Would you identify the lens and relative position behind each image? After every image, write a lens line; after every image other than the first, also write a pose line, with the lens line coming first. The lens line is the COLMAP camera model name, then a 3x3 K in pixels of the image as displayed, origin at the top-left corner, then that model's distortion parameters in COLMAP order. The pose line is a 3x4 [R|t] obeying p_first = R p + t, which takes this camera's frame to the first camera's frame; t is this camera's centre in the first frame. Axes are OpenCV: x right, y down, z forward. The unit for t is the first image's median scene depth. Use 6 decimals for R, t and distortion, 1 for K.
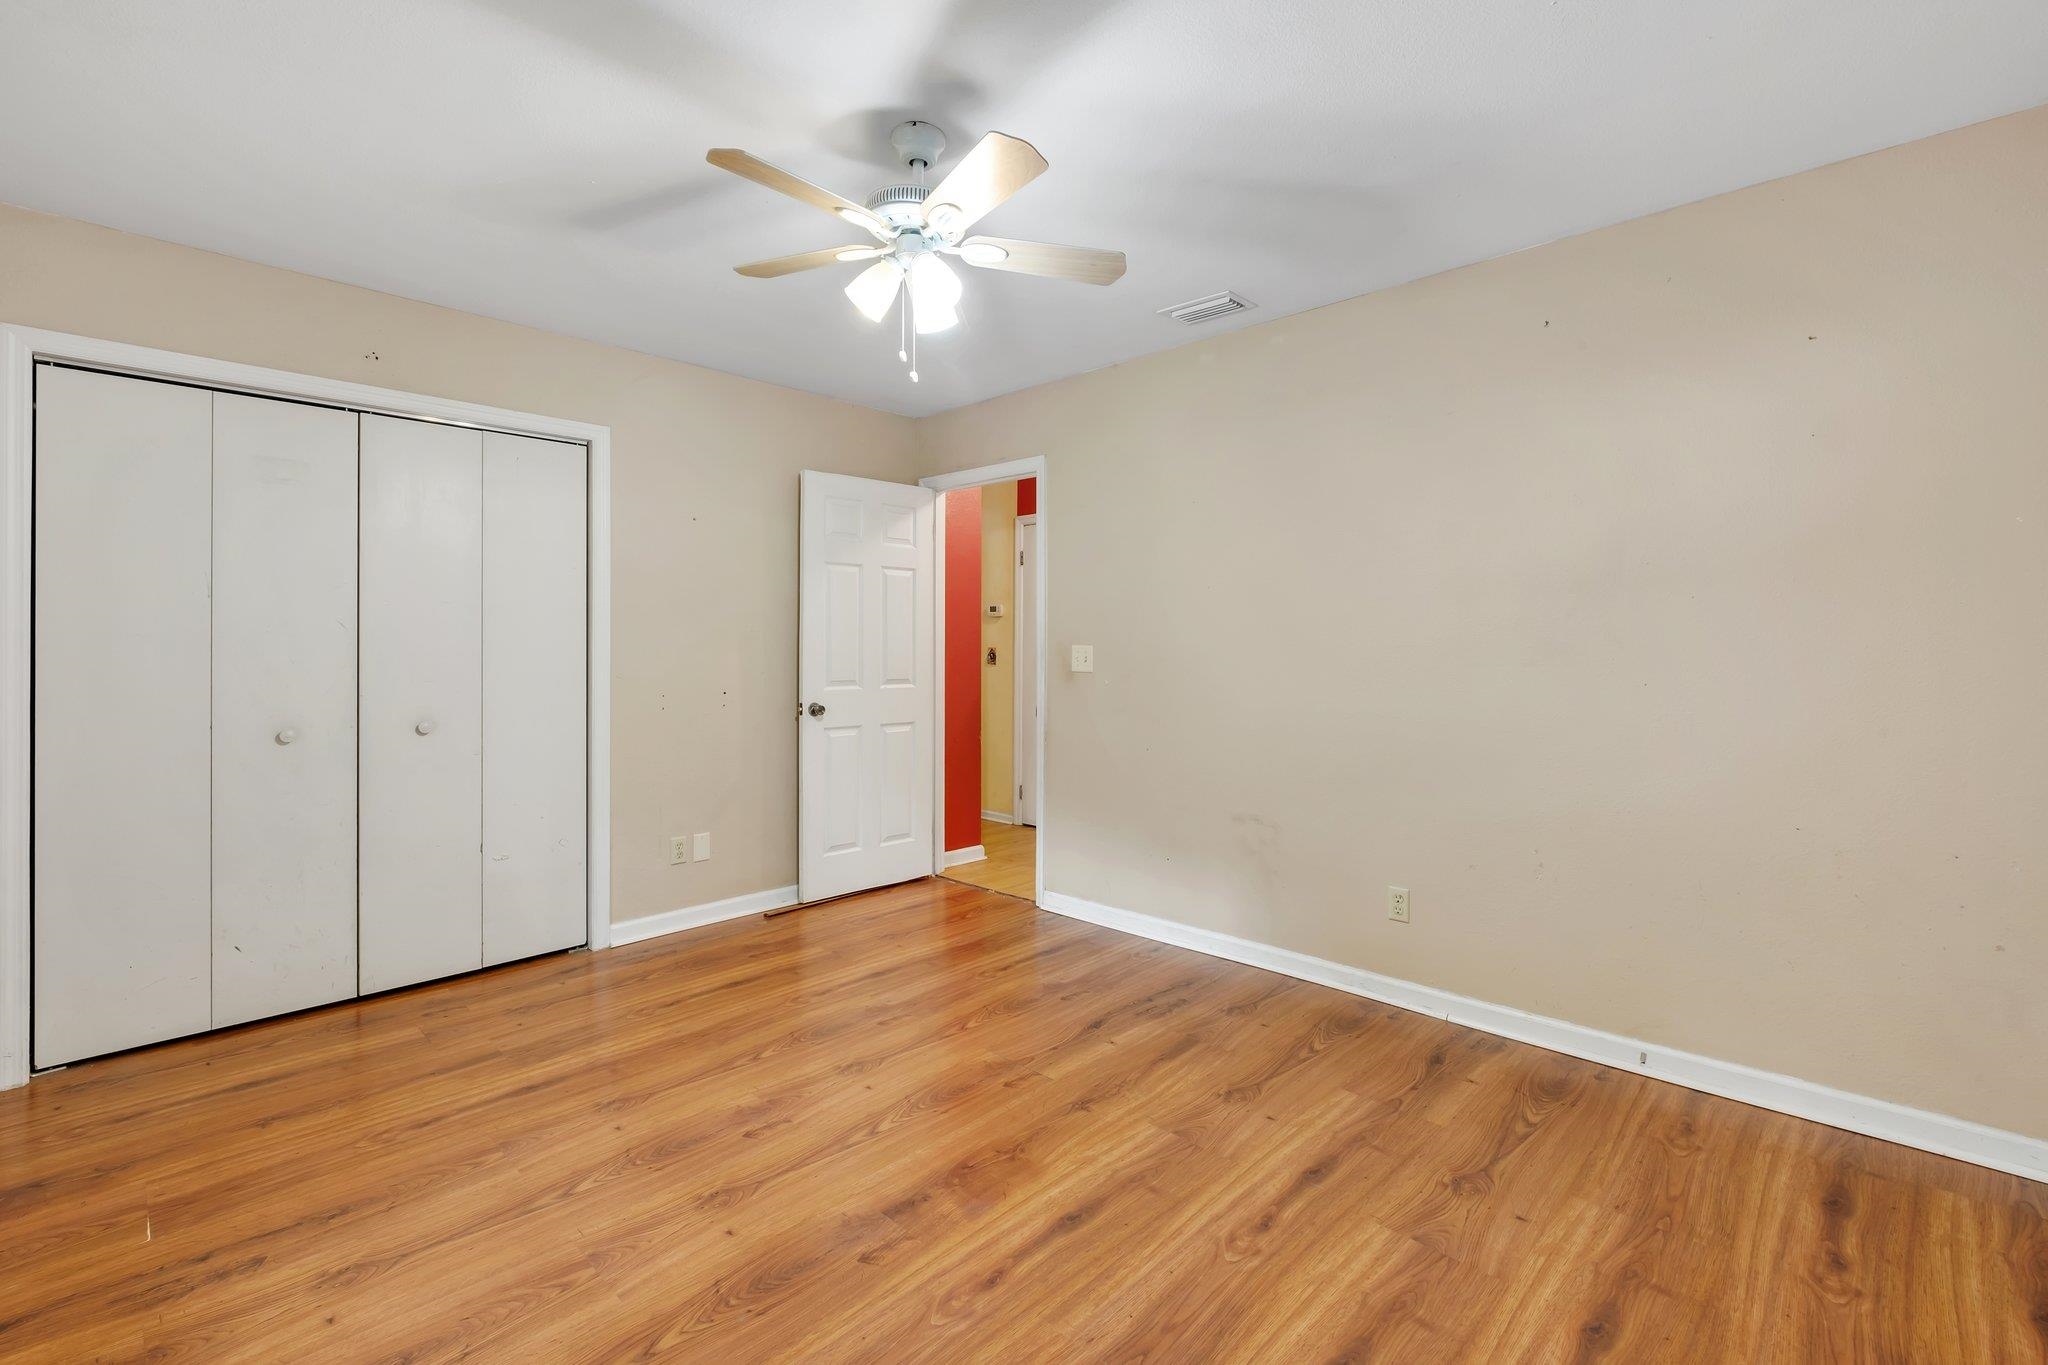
lens RADIAL K [[874.6, 0, 1024.5], [0, 874.6, 671.4], [0, 0, 1]] dist [-0.011511, 0.000047]
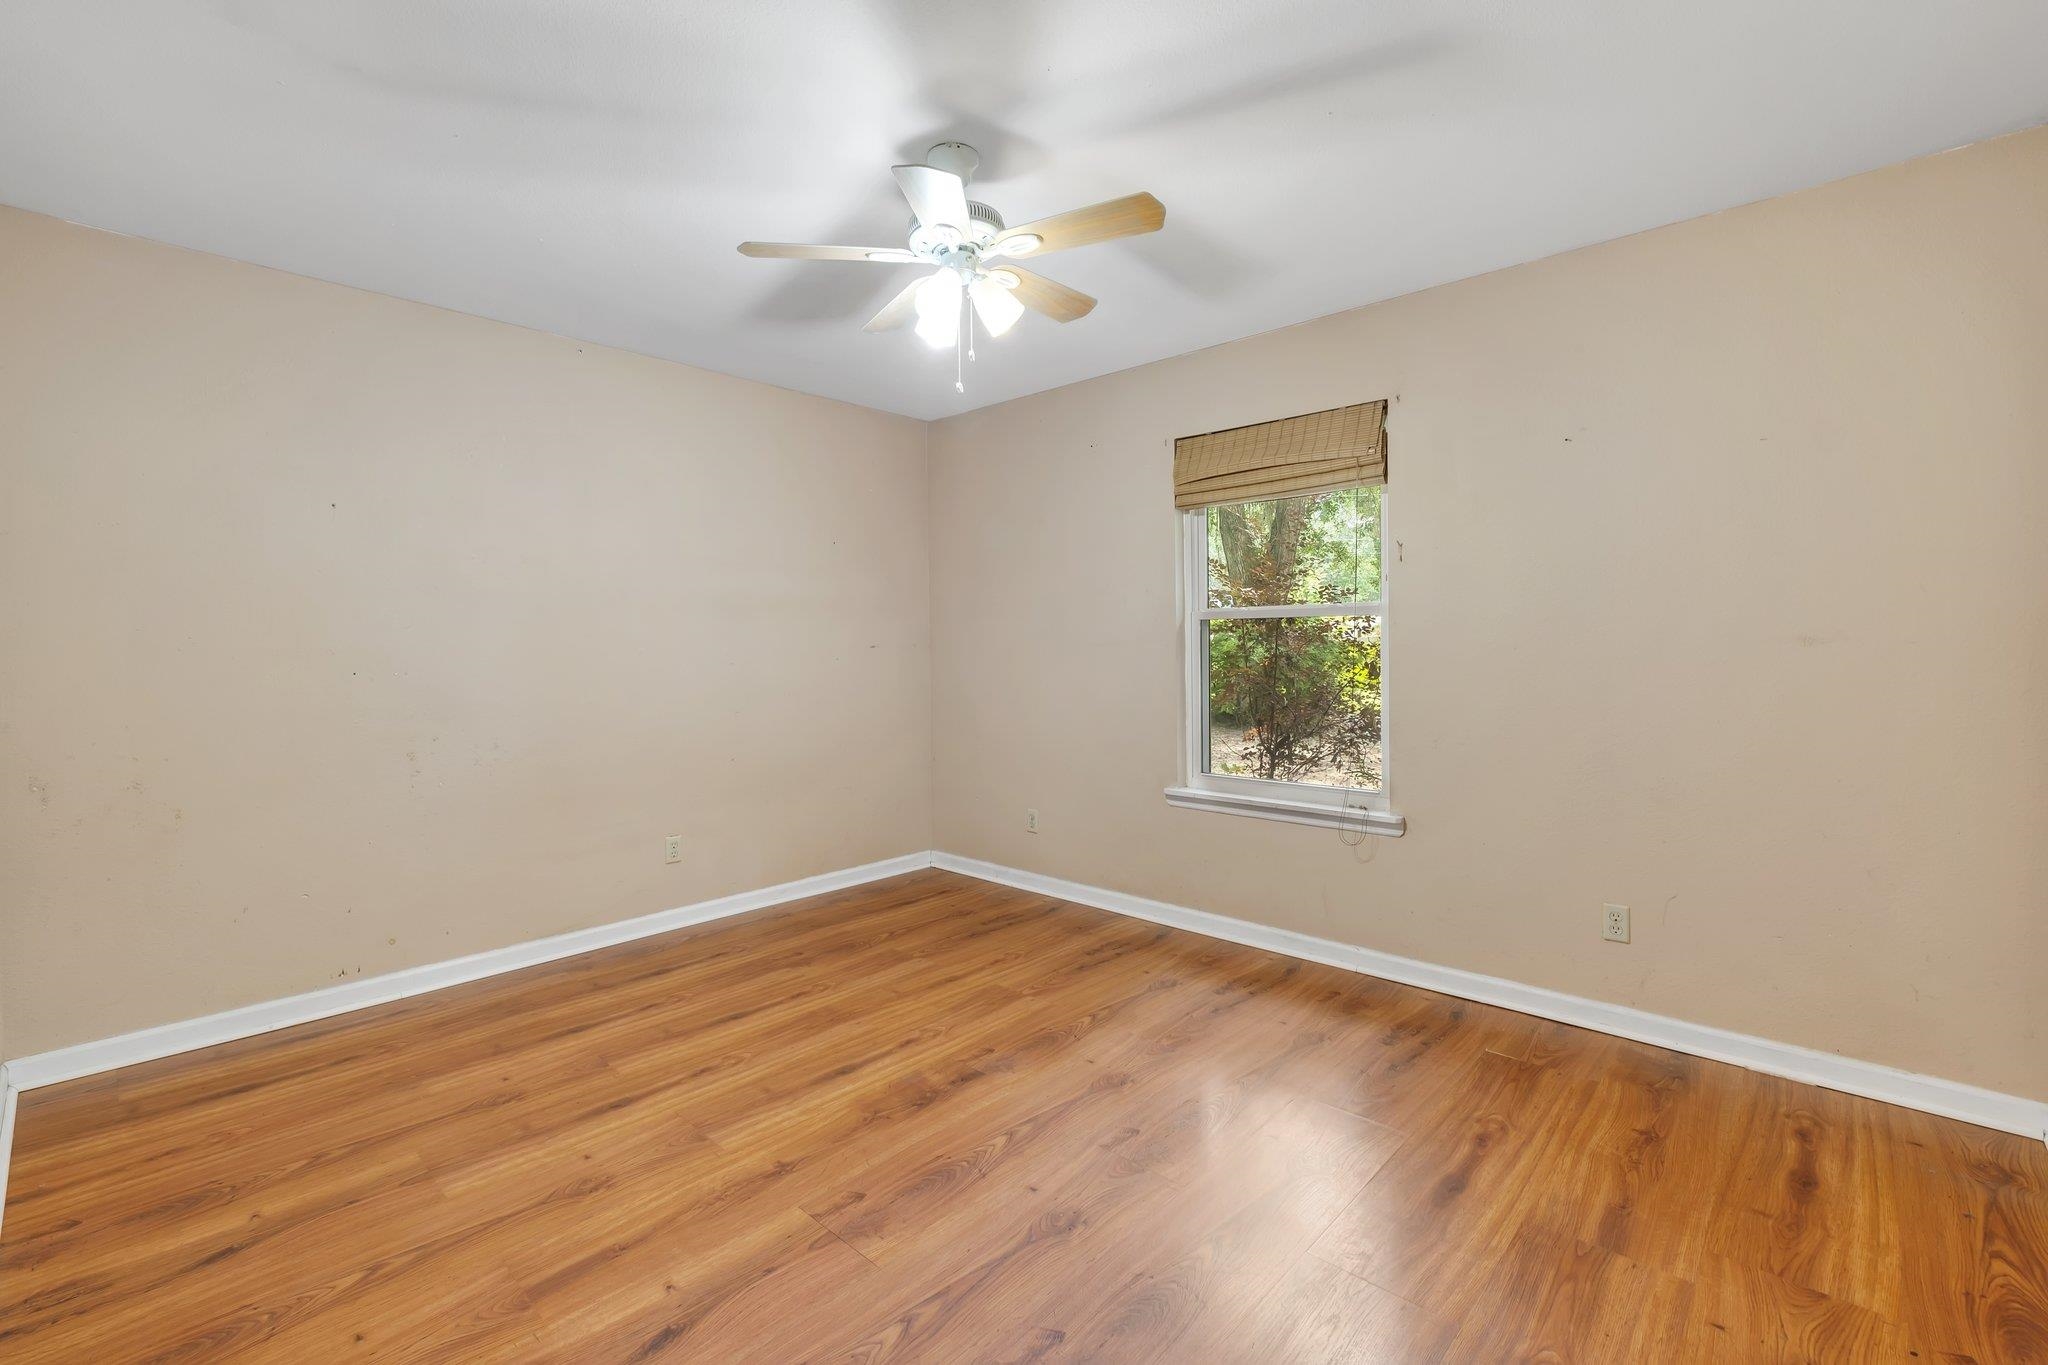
lens RADIAL K [[874.6, 0, 1023.3], [0, 874.6, 642.0], [0, 0, 1]] dist [-0.011511, 0.000047]
pose [[-0.999891, 0.008253, -0.012210, -0.183447], [0.008014, 0.999778, 0.019488, -0.051594], [0.012368, 0.019388, -0.999736, 2.009977]]
